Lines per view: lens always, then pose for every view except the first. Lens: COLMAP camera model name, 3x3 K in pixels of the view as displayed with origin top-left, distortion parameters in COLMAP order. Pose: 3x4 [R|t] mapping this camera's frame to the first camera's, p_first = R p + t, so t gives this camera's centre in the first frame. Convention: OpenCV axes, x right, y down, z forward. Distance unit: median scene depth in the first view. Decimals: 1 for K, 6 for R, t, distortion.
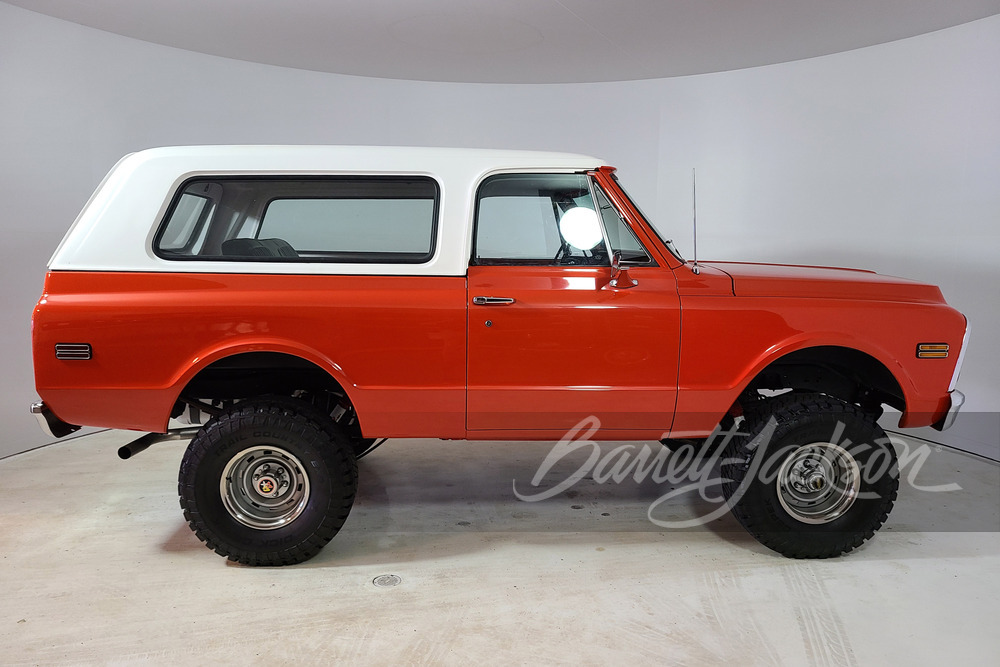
lens RADIAL K [[783.7, 0, 500.0], [0, 783.7, 333.5], [0, 0, 1]] dist [0.022508, 0.006123]
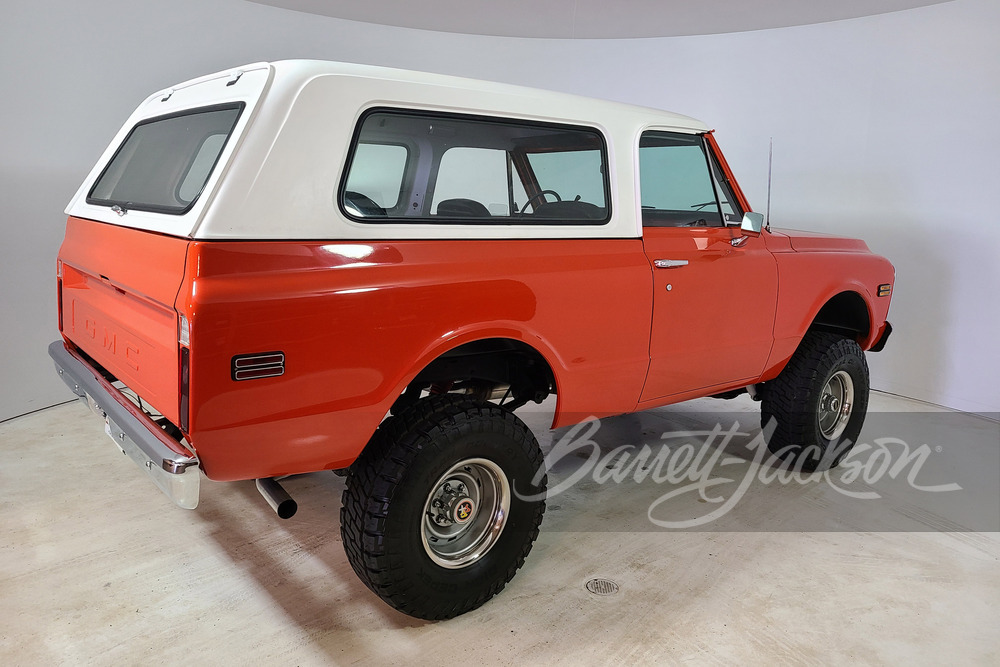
lens RADIAL K [[761.2, 0, 498.7], [0, 761.2, 278.7], [0, 0, 1]] dist [0.007464, 0.001459]
pose [[0.806958, -0.046585, 0.588769, -0.718670], [0.053571, 0.998548, 0.005585, -0.039068], [-0.588175, 0.027034, 0.808282, 0.369585]]
